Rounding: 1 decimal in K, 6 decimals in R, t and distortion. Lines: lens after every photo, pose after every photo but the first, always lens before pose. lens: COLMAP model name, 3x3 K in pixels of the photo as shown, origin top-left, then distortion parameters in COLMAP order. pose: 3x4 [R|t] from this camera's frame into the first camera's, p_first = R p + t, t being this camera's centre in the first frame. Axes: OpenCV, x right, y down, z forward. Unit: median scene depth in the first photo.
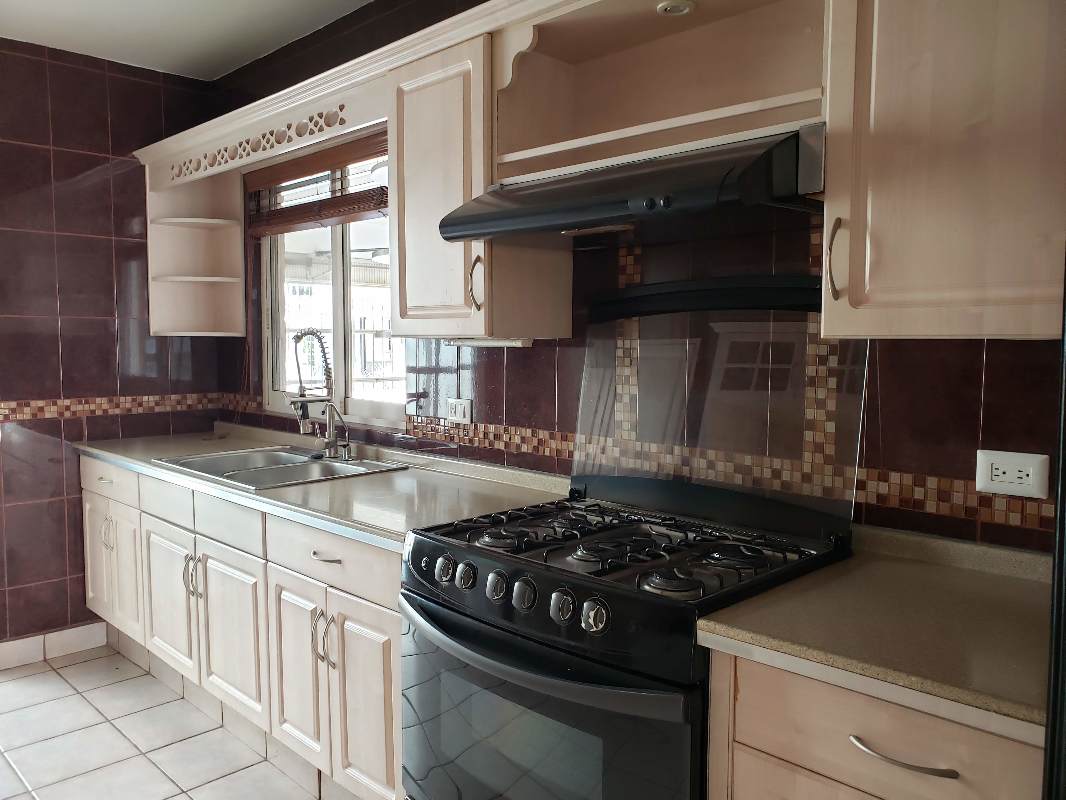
lens RADIAL K [[806.5, 0, 533.0], [0, 806.5, 400.0], [0, 0, 1]] dist [0.005888, 0.000920]
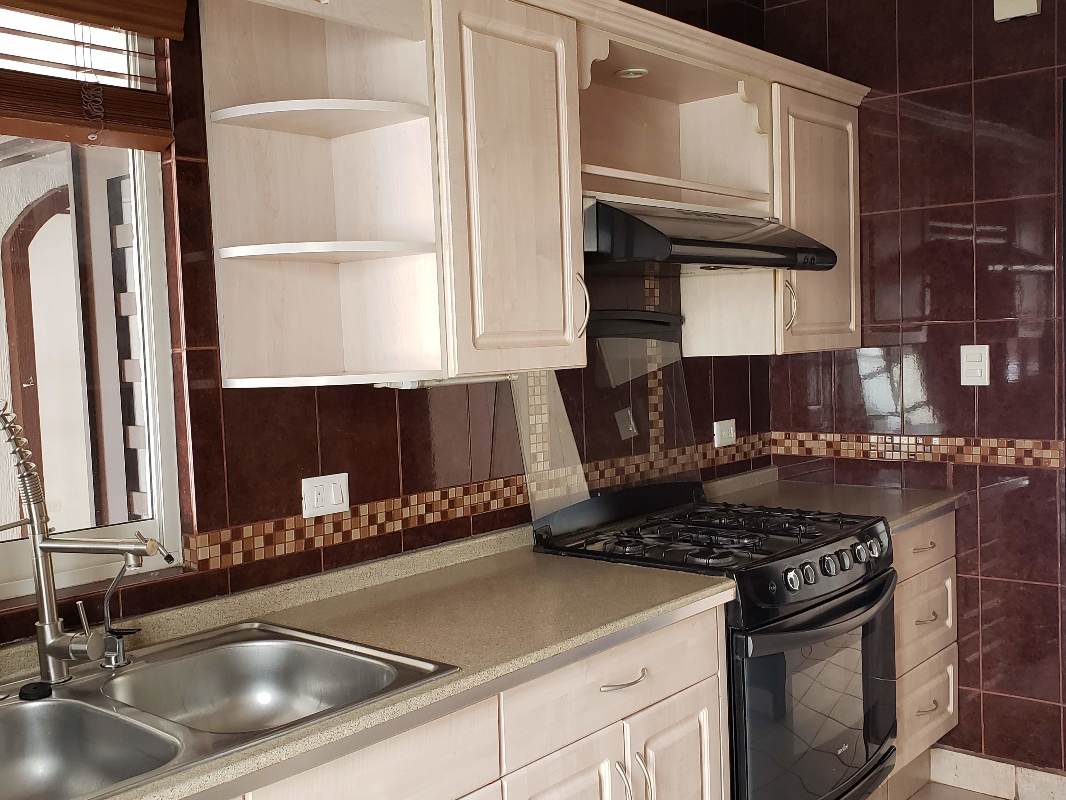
lens RADIAL K [[1097.4, 0, 533.0], [0, 1097.4, 400.0], [0, 0, 1]] dist [0.147215, -0.004215]
pose [[-0.093460, -0.041399, 0.994762, -1.197160], [0.121275, 0.991222, 0.052646, -0.106539], [-0.988209, 0.125560, -0.087619, 1.129271]]
